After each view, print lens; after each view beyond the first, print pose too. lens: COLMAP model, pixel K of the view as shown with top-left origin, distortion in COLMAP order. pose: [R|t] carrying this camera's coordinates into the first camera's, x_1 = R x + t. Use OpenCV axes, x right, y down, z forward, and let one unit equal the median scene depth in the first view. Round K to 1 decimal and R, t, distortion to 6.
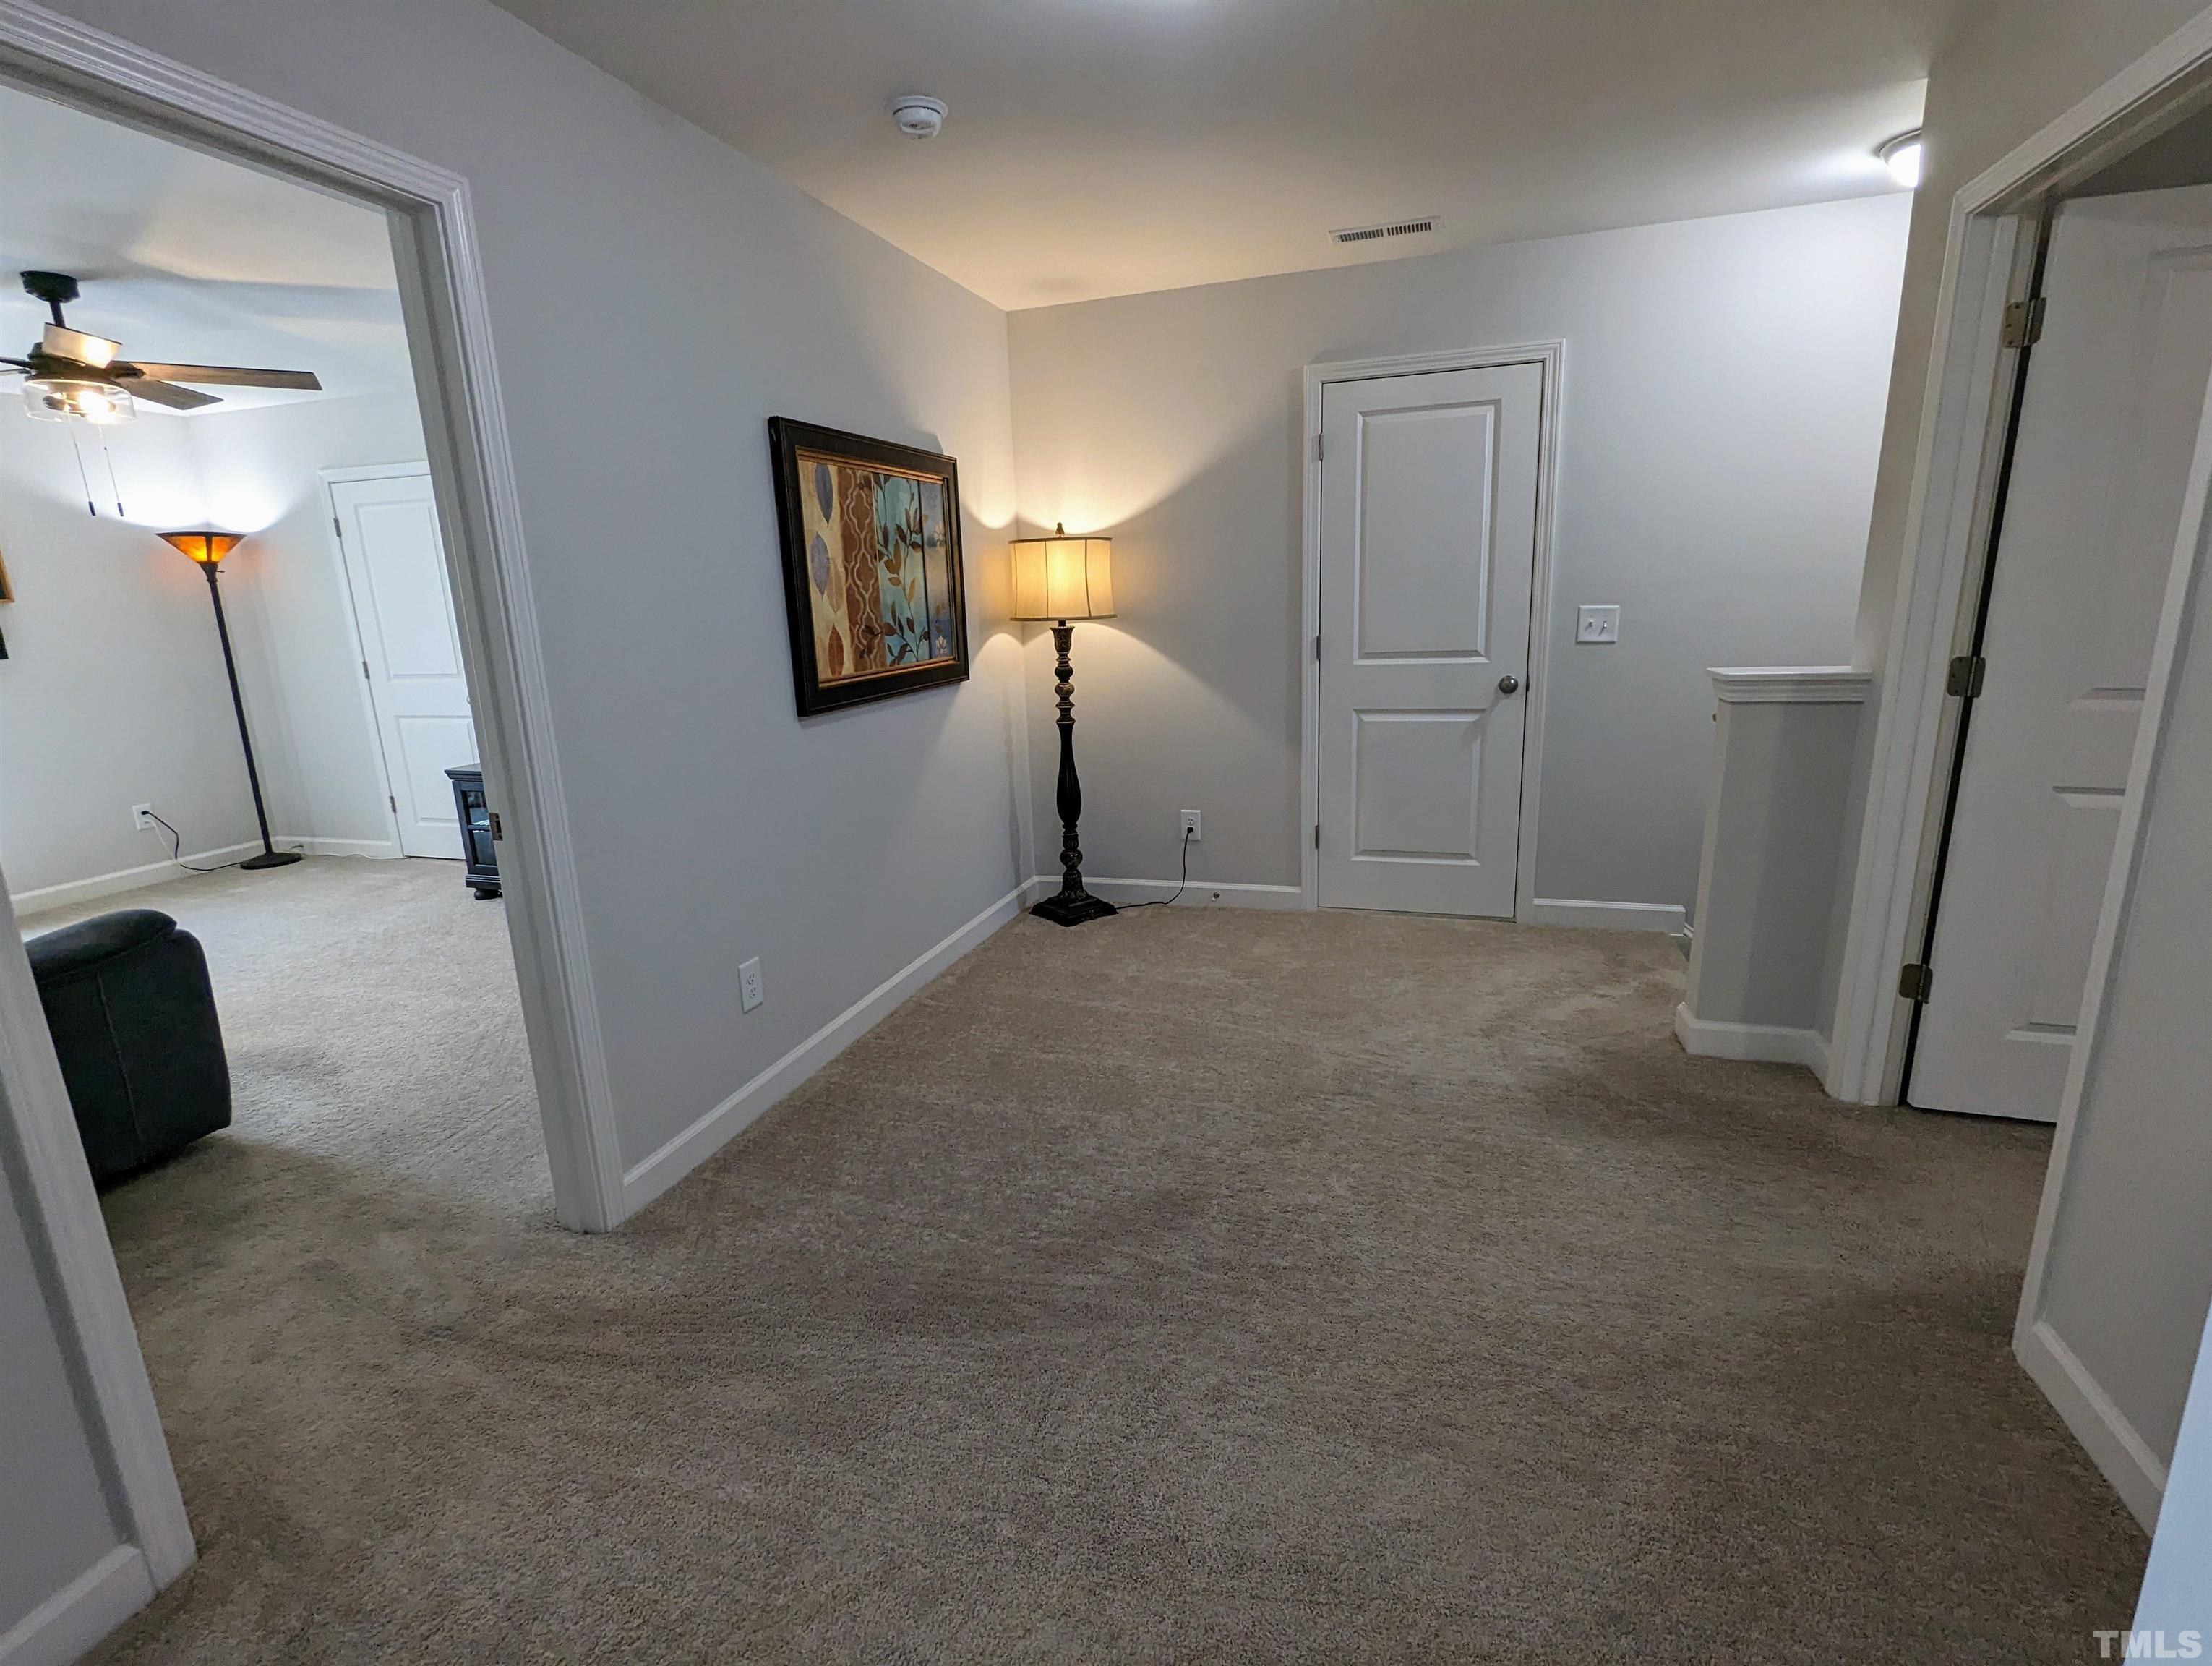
lens RADIAL K [[1059.5, 0, 1110.6], [0, 1059.5, 838.5], [0, 0, 1]] dist [-0.001889, 0.001696]
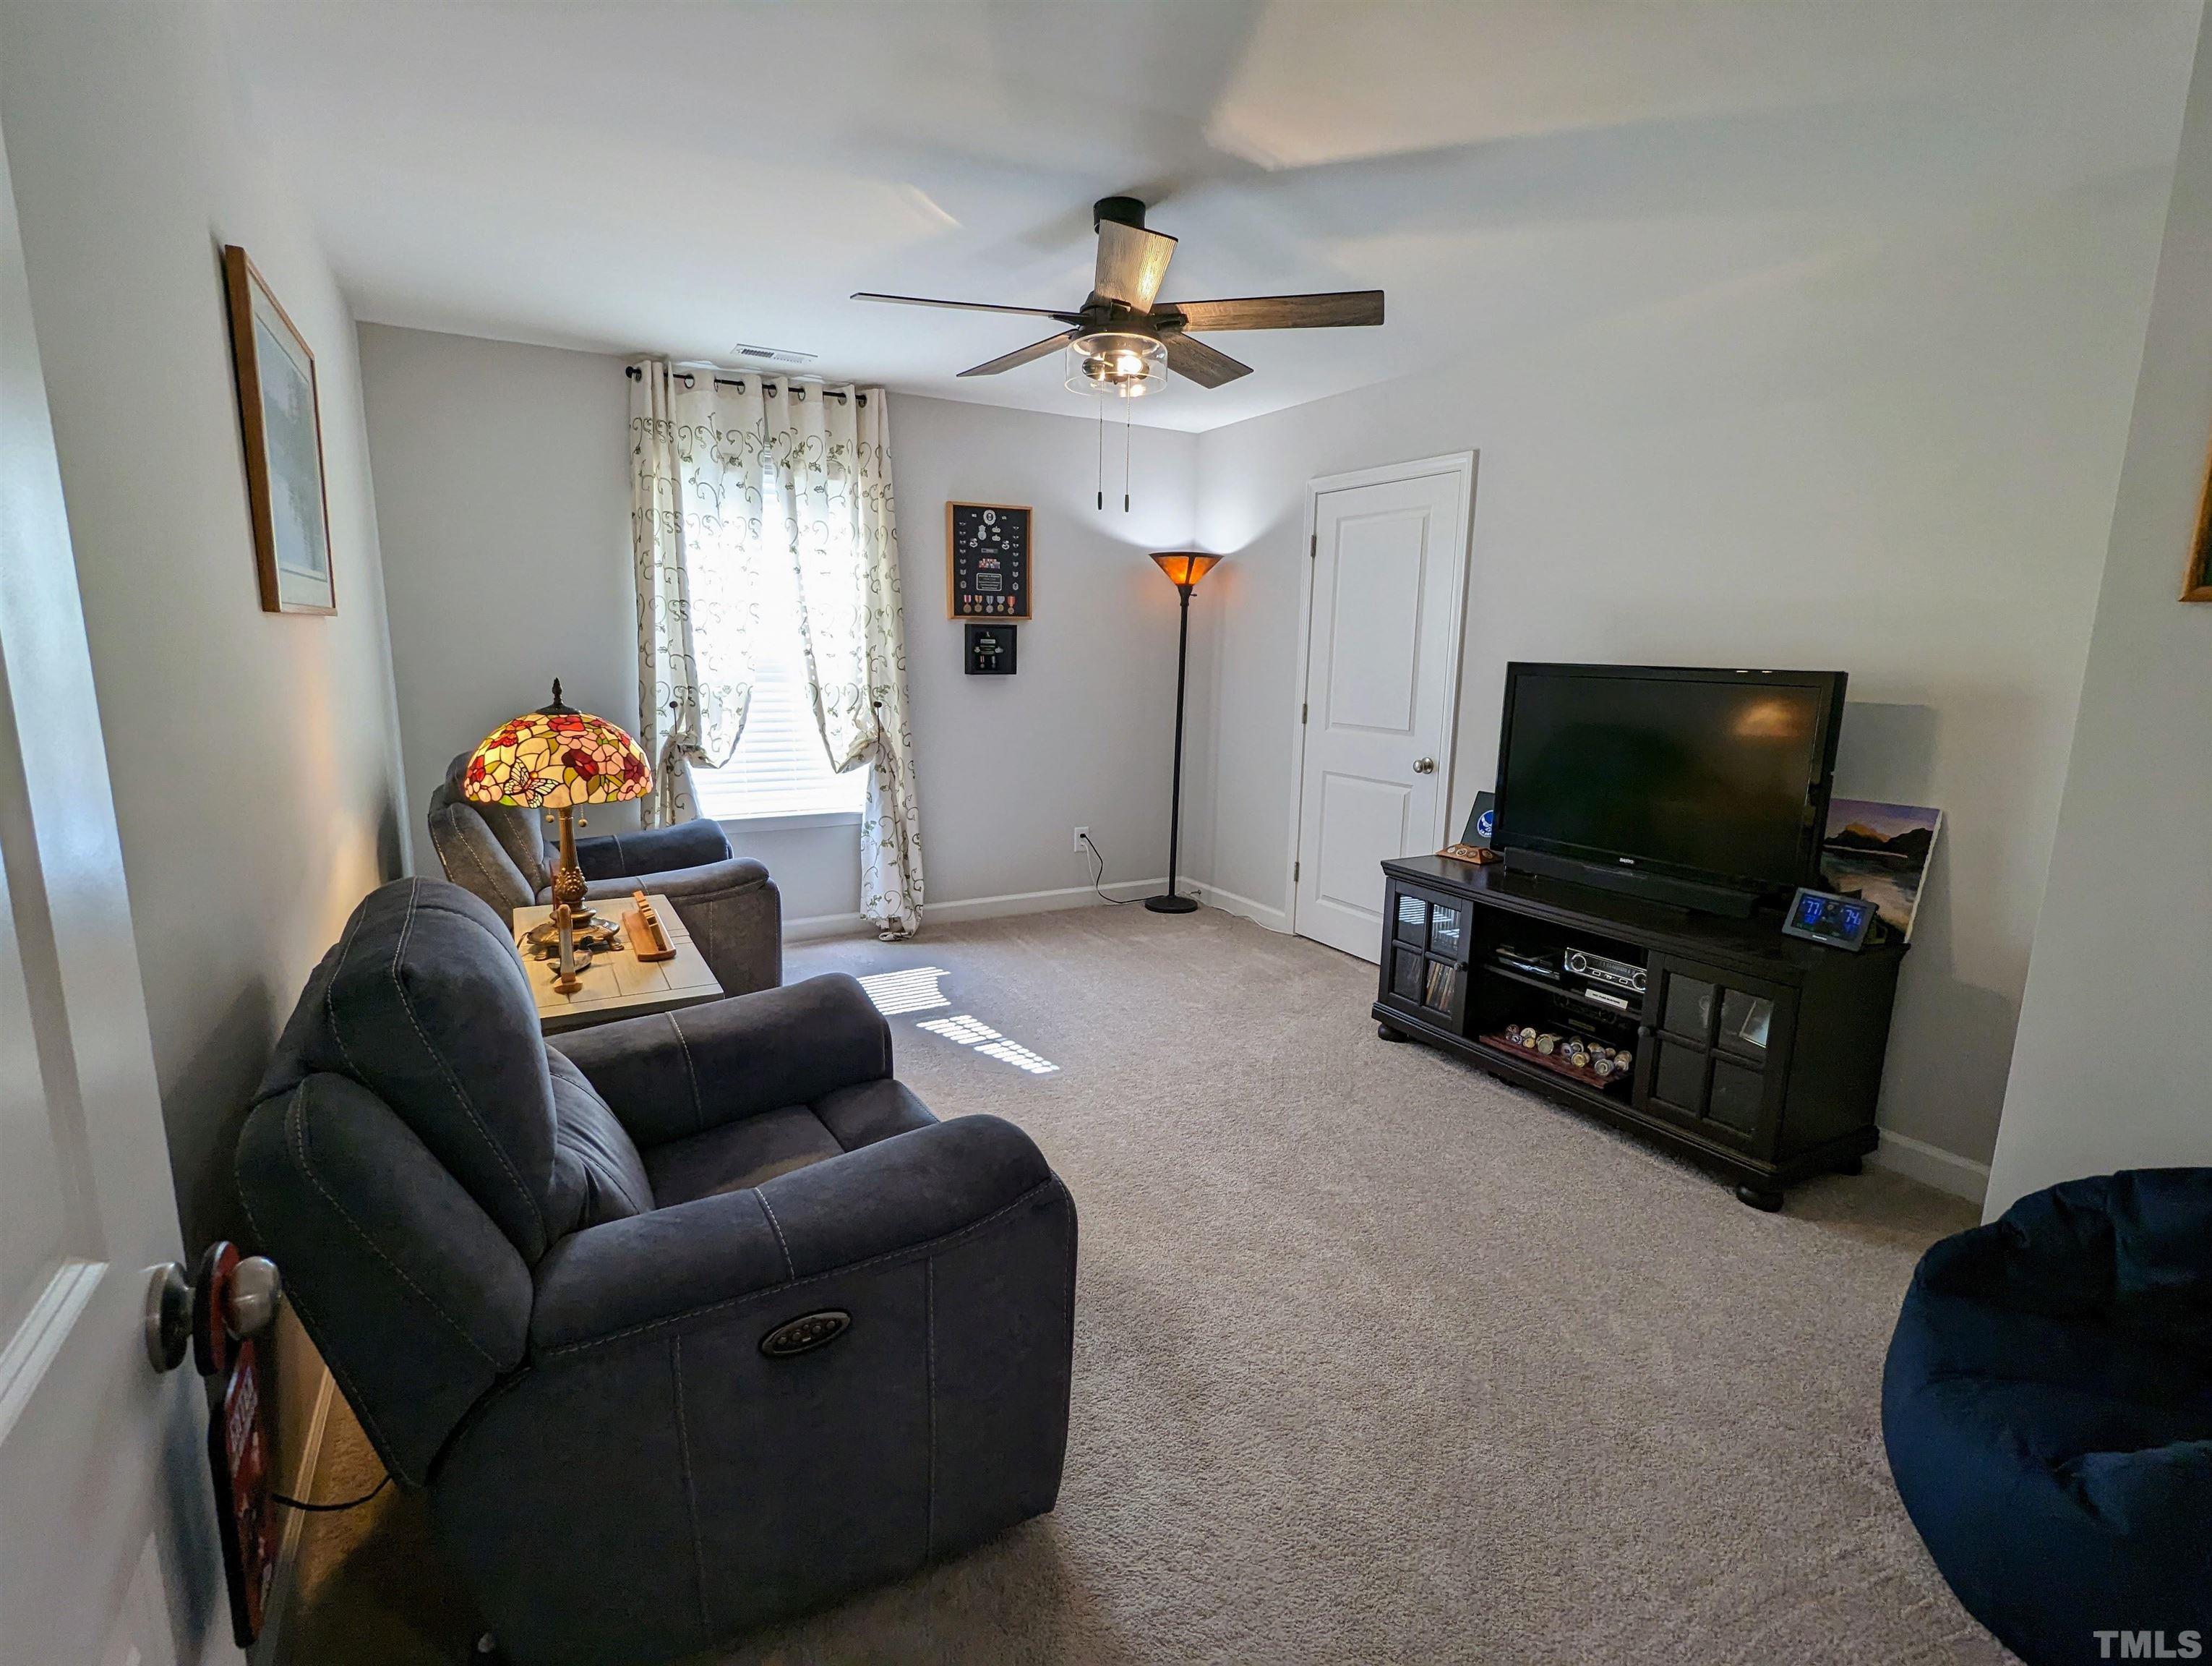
lens RADIAL K [[1059.5, 0, 1100.5], [0, 1059.5, 833.2], [0, 0, 1]] dist [-0.001889, 0.001696]
pose [[0.729711, 0.171037, -0.662018, -0.269039], [-0.202738, 0.978791, 0.029410, -0.062527], [0.653008, 0.112756, 0.748910, 0.295811]]
